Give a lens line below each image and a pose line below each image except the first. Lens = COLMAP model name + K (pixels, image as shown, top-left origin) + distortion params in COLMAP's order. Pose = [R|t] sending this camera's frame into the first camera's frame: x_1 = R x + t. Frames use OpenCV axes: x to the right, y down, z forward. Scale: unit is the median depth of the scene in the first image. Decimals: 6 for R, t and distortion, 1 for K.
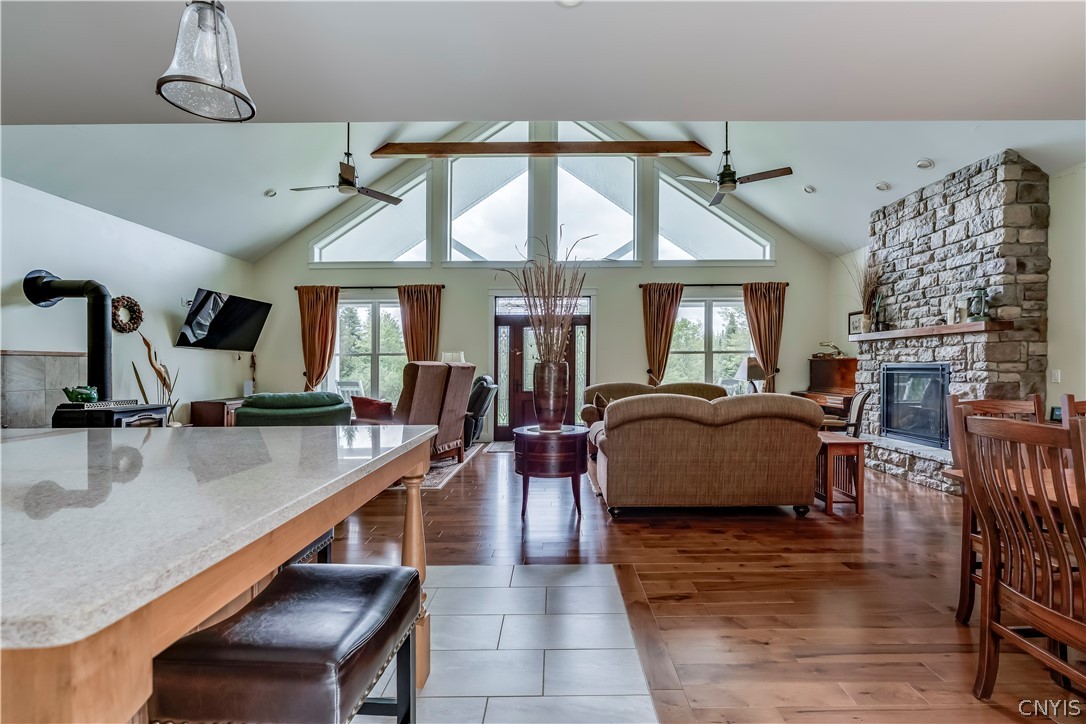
lens RADIAL K [[492.0, 0, 554.7], [0, 492.0, 368.9], [0, 0, 1]] dist [-0.011275, 0.003566]
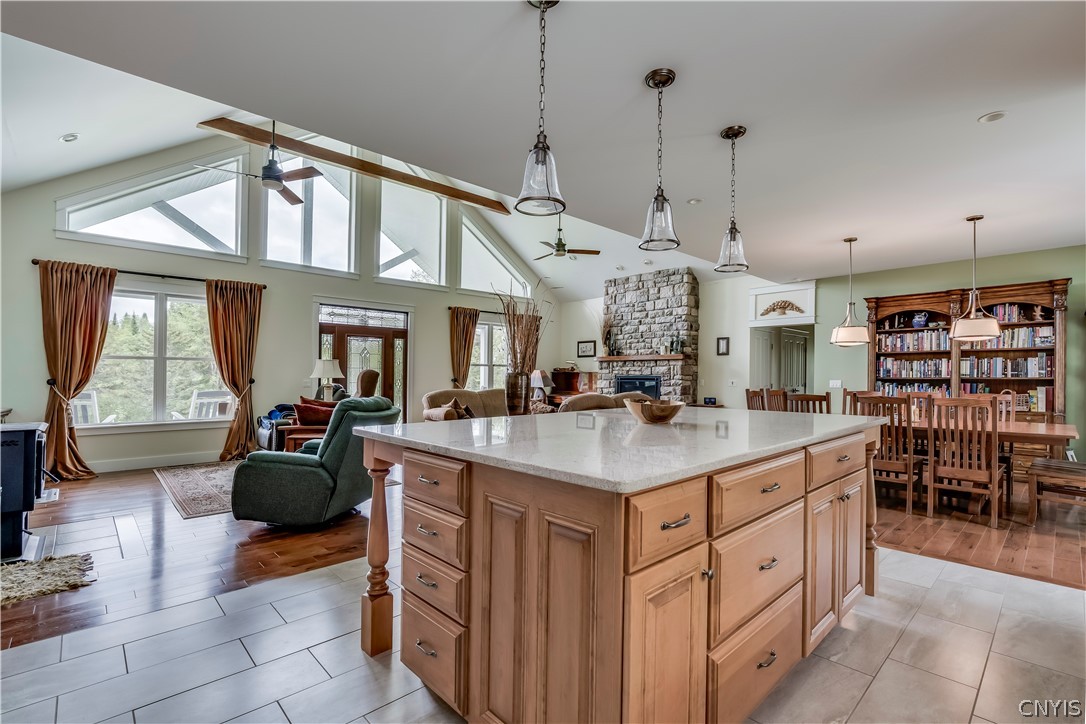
lens RADIAL K [[492.0, 0, 544.1], [0, 492.0, 372.4], [0, 0, 1]] dist [-0.011275, 0.003566]
pose [[0.730113, 0.012879, 0.683205, -0.667317], [-0.004261, 0.999889, -0.014295, 0.003269], [-0.683313, 0.007526, 0.730087, -0.030472]]
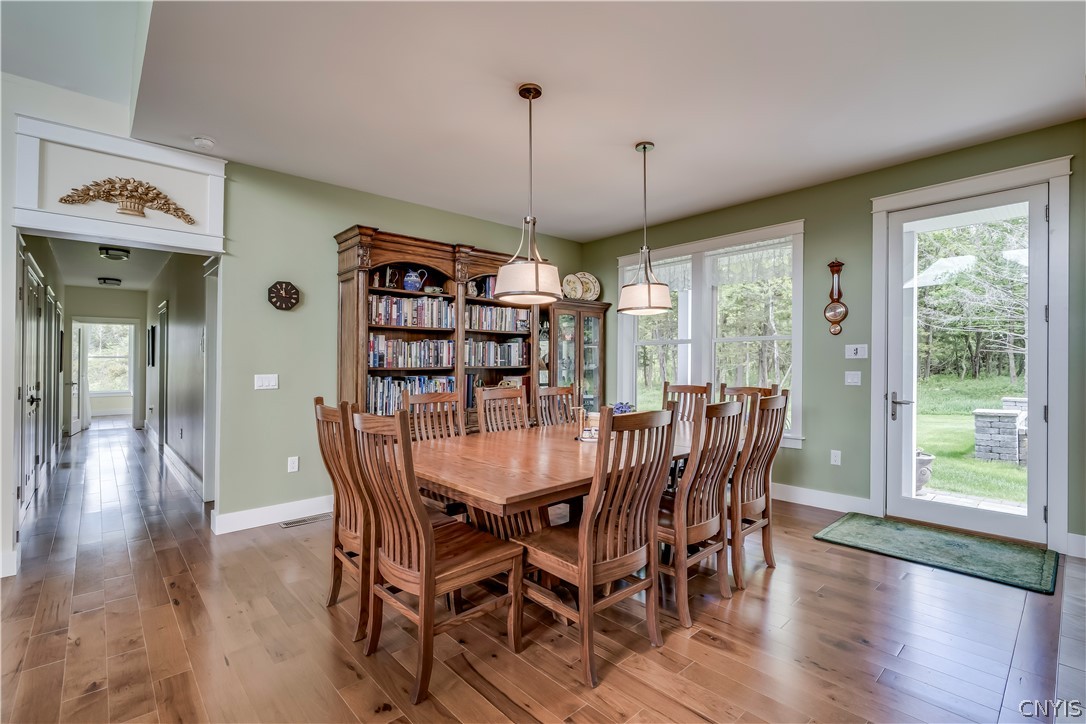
lens RADIAL K [[492.0, 0, 551.1], [0, 492.0, 361.9], [0, 0, 1]] dist [-0.011275, 0.003566]
pose [[-0.681037, 0.015367, 0.732087, 0.046882], [0.015273, 0.999860, -0.006780, -0.004846], [-0.732089, 0.006564, -0.681177, 0.559179]]
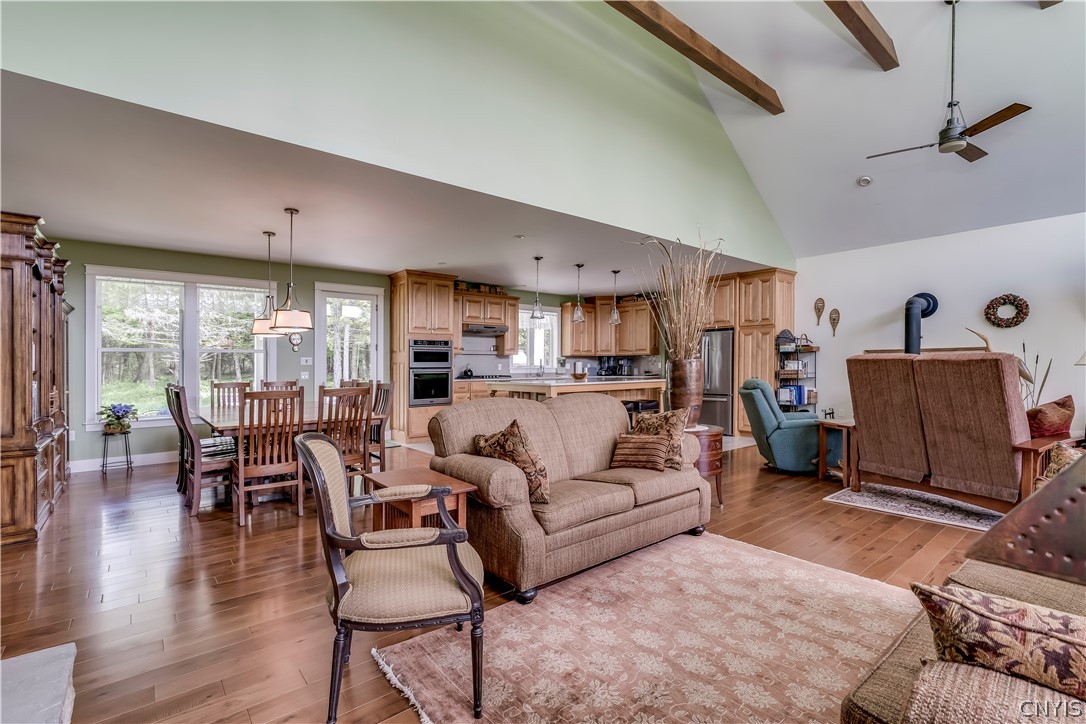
lens RADIAL K [[492.0, 0, 550.9], [0, 492.0, 374.9], [0, 0, 1]] dist [-0.011275, 0.003566]
pose [[-0.758658, 0.026685, -0.650943, 0.618110], [0.011351, 0.999551, 0.027747, -0.010068], [0.651391, 0.013661, -0.758619, 1.176979]]
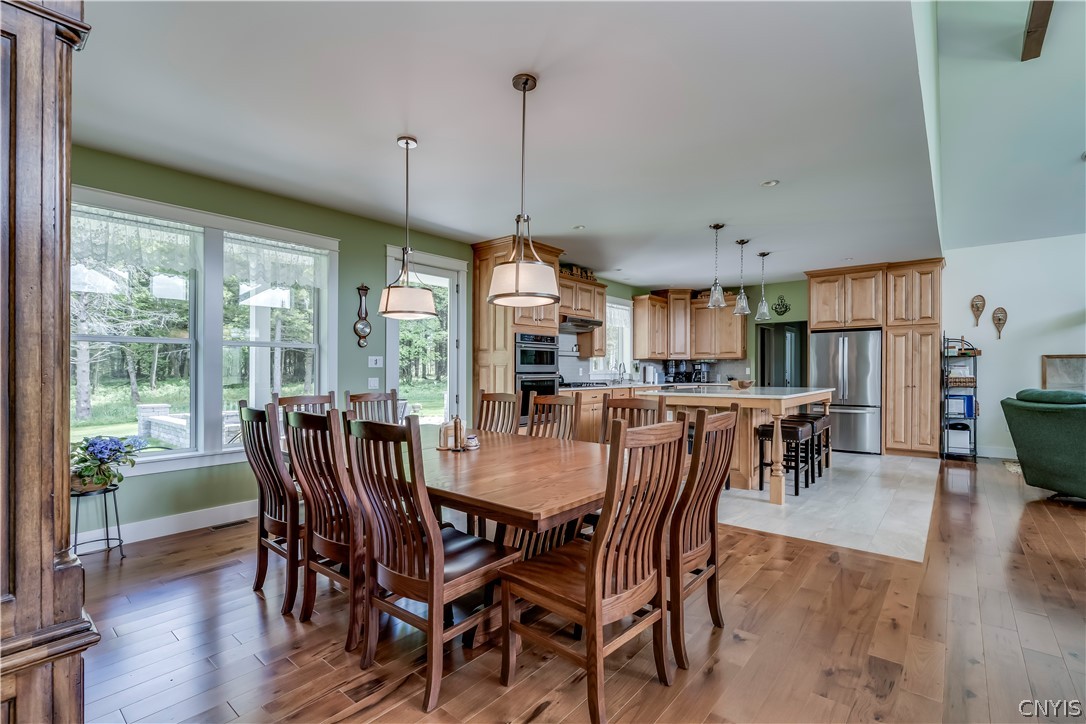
lens RADIAL K [[492.0, 0, 547.3], [0, 492.0, 380.4], [0, 0, 1]] dist [-0.011275, 0.003566]
pose [[-0.637665, 0.025437, -0.769894, 0.741044], [0.003547, 0.999541, 0.030086, -0.010046], [0.770305, 0.016454, -0.637463, 0.559444]]
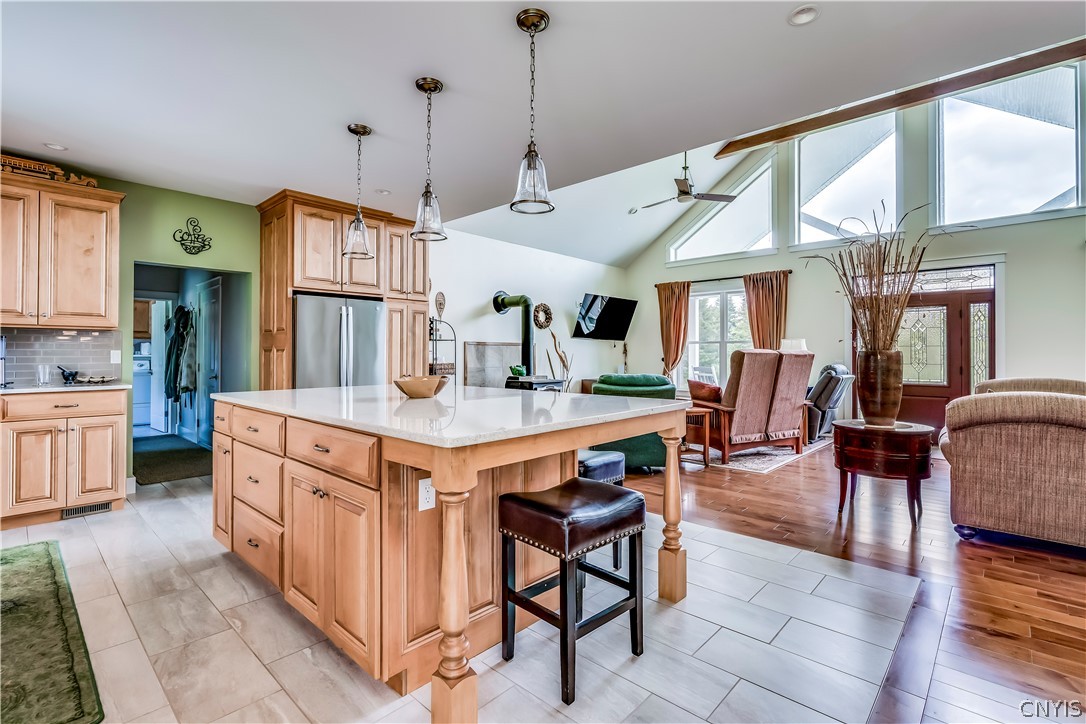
lens RADIAL K [[492.0, 0, 544.9], [0, 492.0, 352.7], [0, 0, 1]] dist [-0.011275, 0.003566]
pose [[0.736093, 0.006208, -0.676852, 0.104287], [-0.009886, 0.999950, -0.001580, -0.001535], [0.676808, 0.007855, 0.736118, -0.057523]]
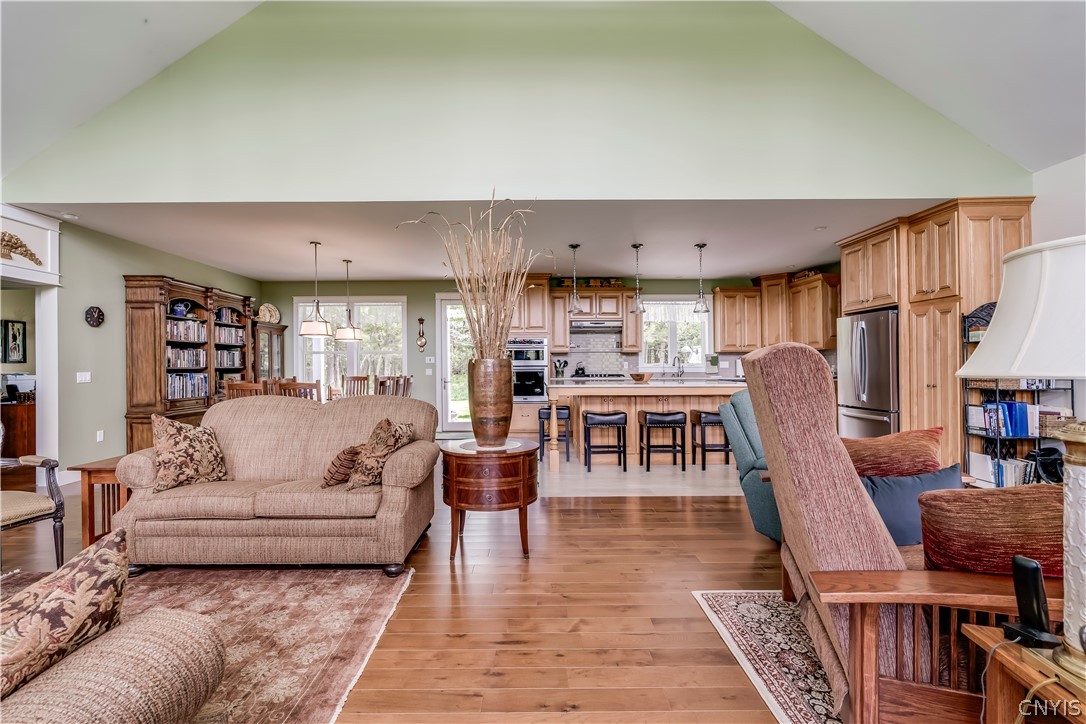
lens RADIAL K [[492.0, 0, 540.2], [0, 492.0, 367.3], [0, 0, 1]] dist [-0.011275, 0.003566]
pose [[-0.999755, 0.013501, -0.017535, -0.060484], [0.013310, 0.999851, 0.010963, -0.006188], [0.017680, 0.010726, -0.999786, 1.333244]]
